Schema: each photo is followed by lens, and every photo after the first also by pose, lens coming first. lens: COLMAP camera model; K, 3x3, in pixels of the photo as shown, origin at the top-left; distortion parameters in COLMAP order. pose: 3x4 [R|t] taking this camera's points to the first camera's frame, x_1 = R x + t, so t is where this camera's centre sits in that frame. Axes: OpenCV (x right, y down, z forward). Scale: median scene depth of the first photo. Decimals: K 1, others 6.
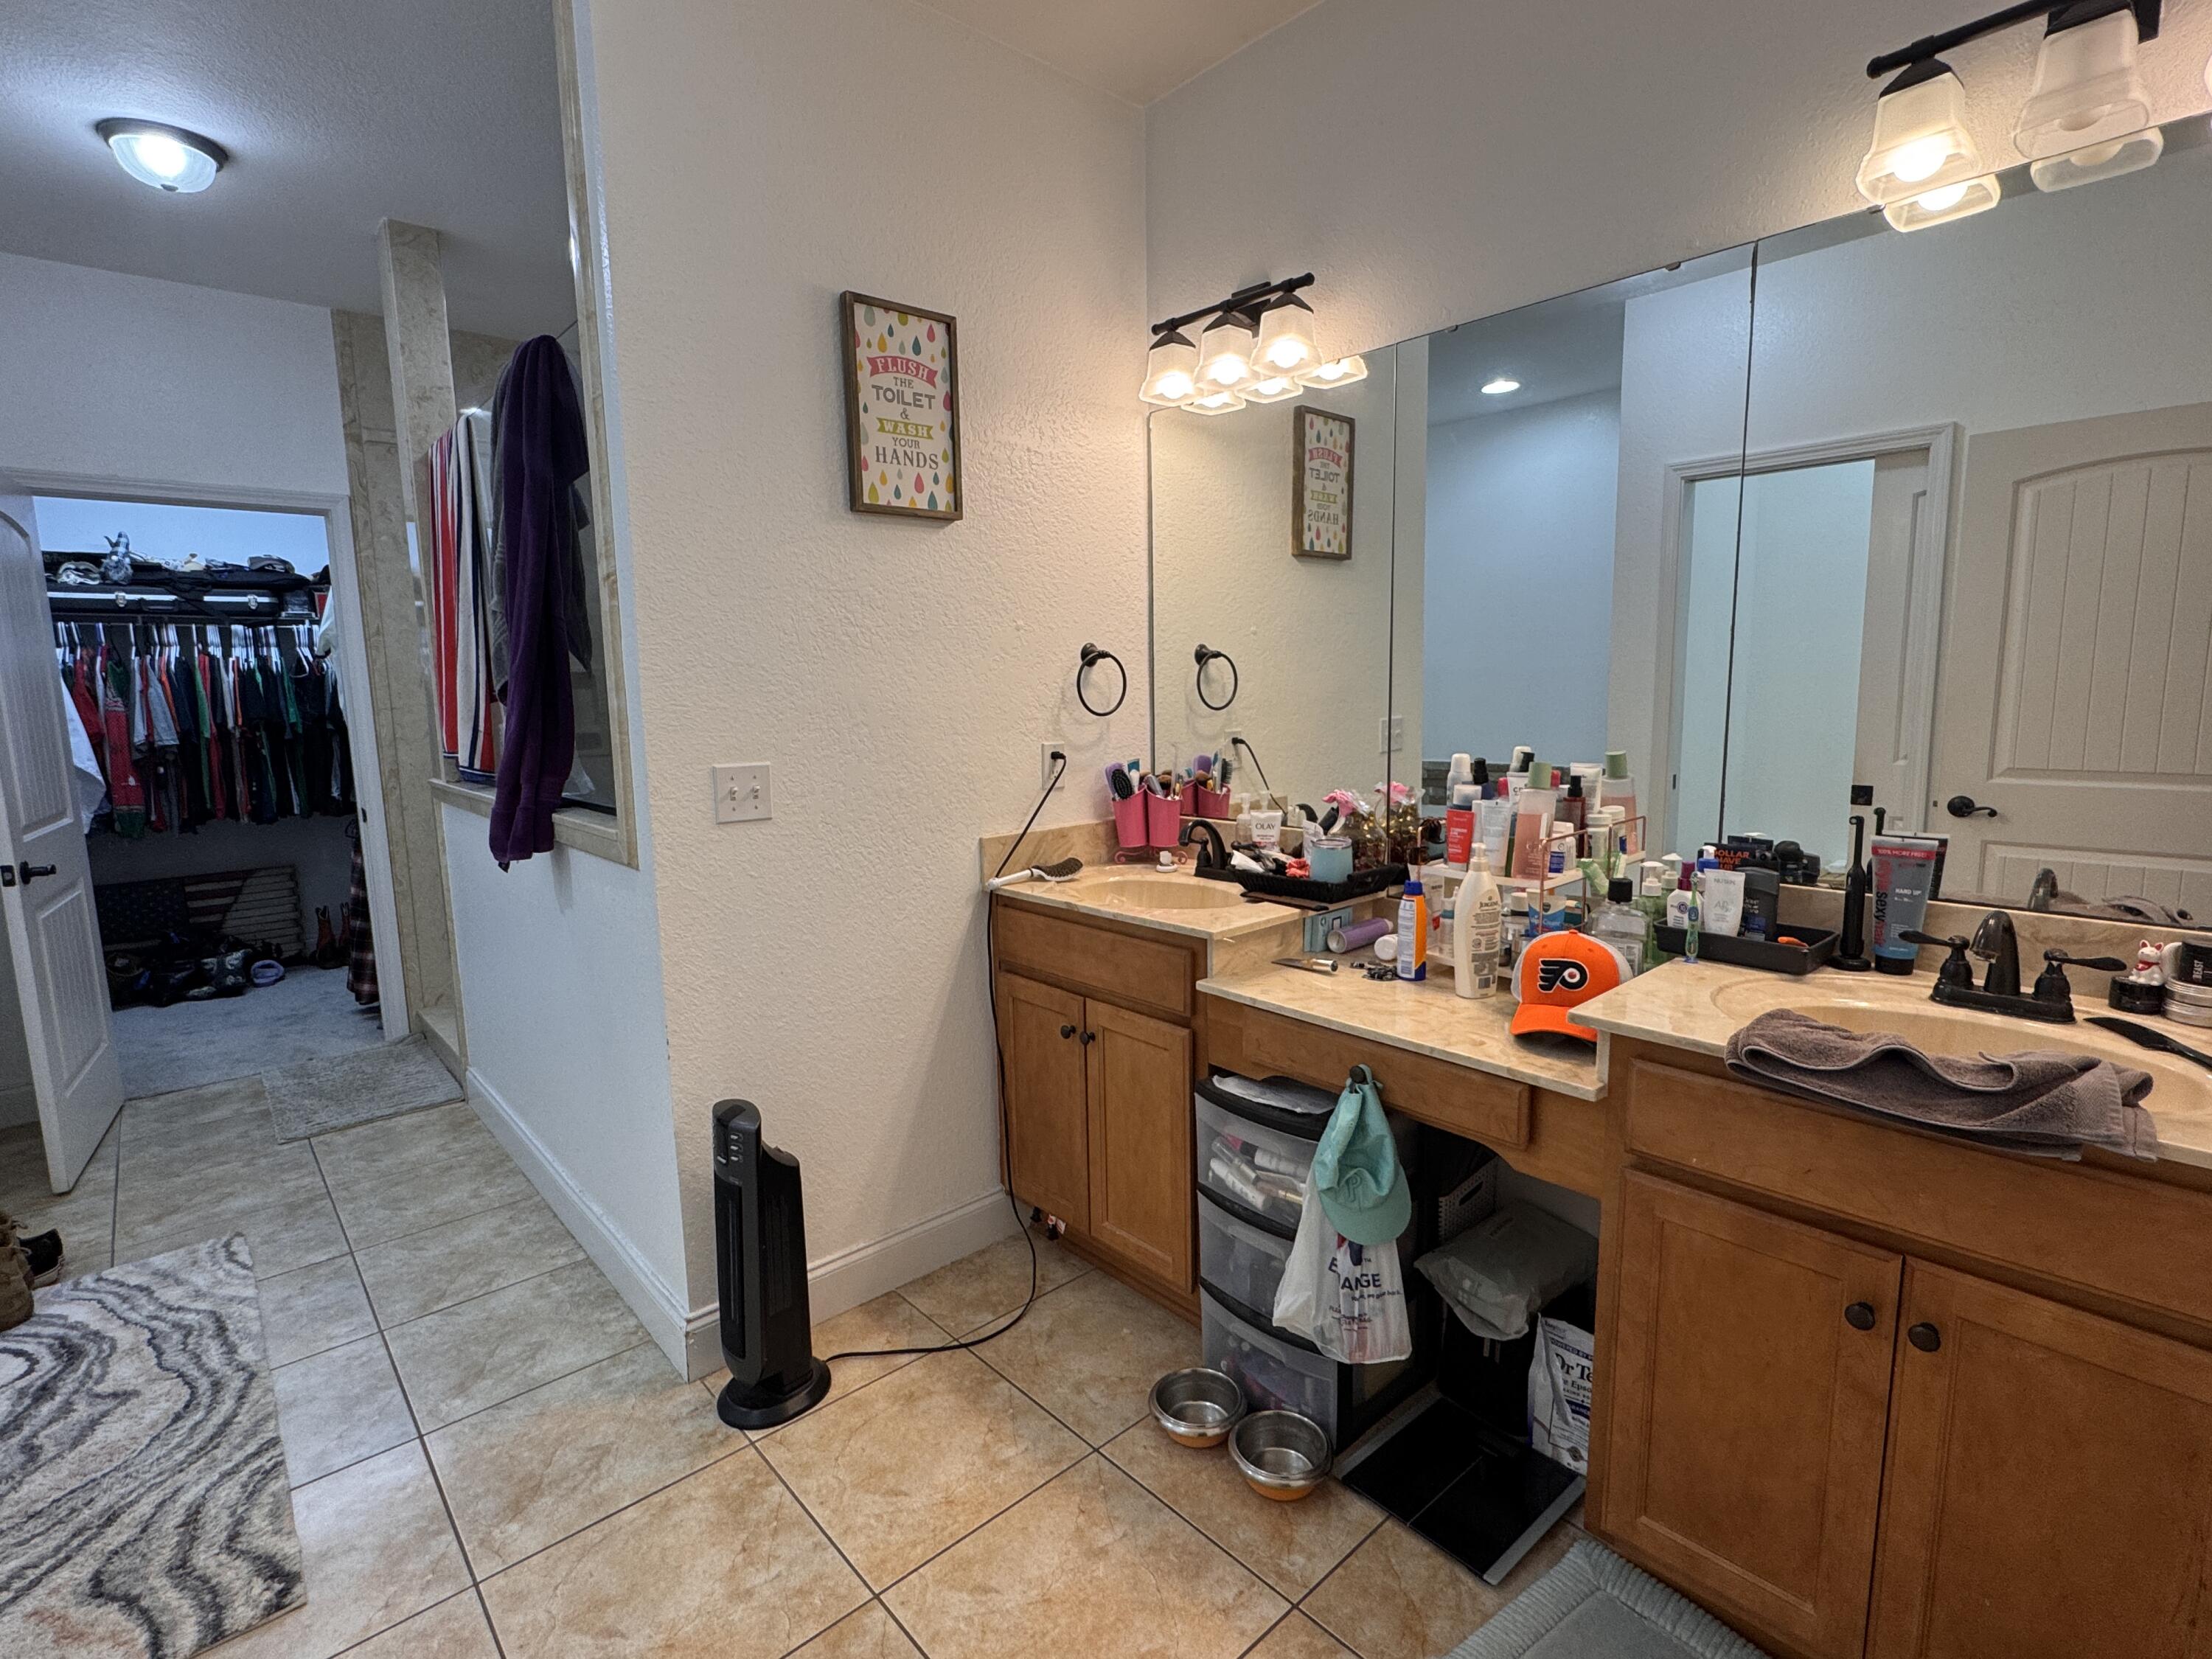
lens RADIAL K [[1019.5, 0, 1103.0], [0, 1019.5, 820.6], [0, 0, 1]] dist [-0.004172, 0.000349]
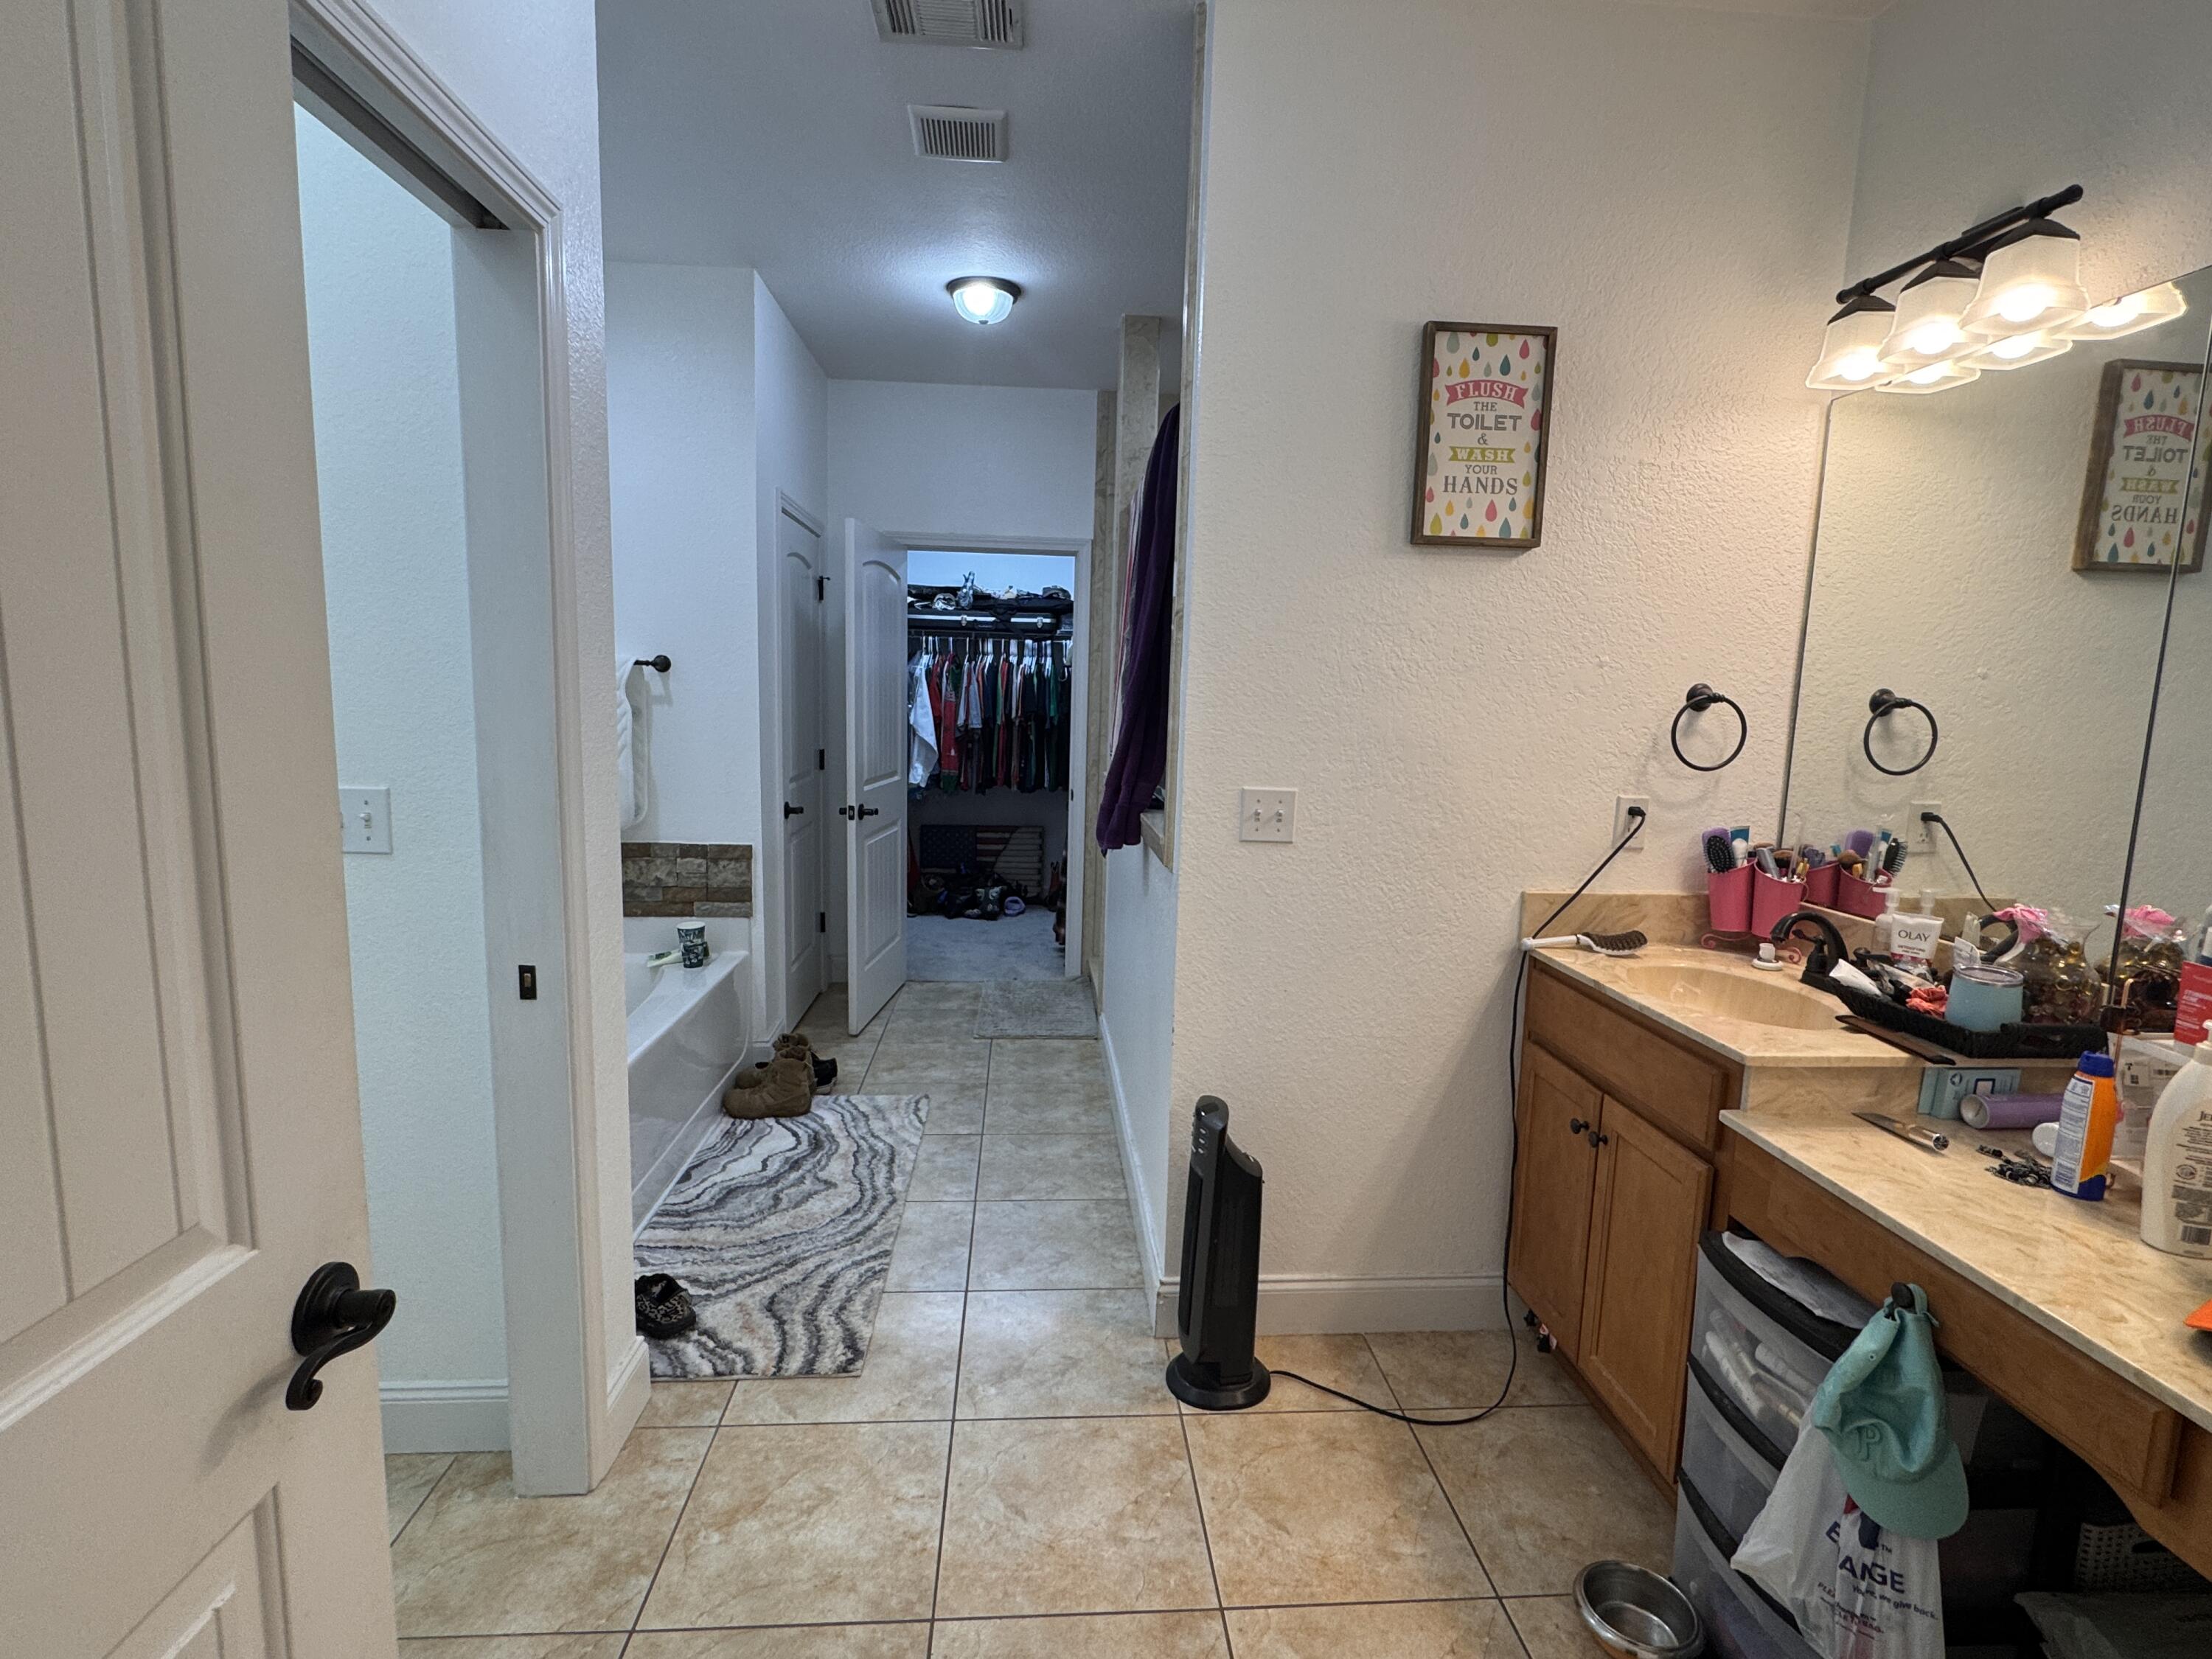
lens RADIAL K [[1019.5, 0, 1104.0], [0, 1019.5, 829.2], [0, 0, 1]] dist [-0.004172, 0.000349]
pose [[0.800636, 0.120261, -0.586958, 0.119436], [-0.125518, 0.991577, 0.031951, -0.022688], [0.585856, 0.048092, 0.808987, 0.038545]]
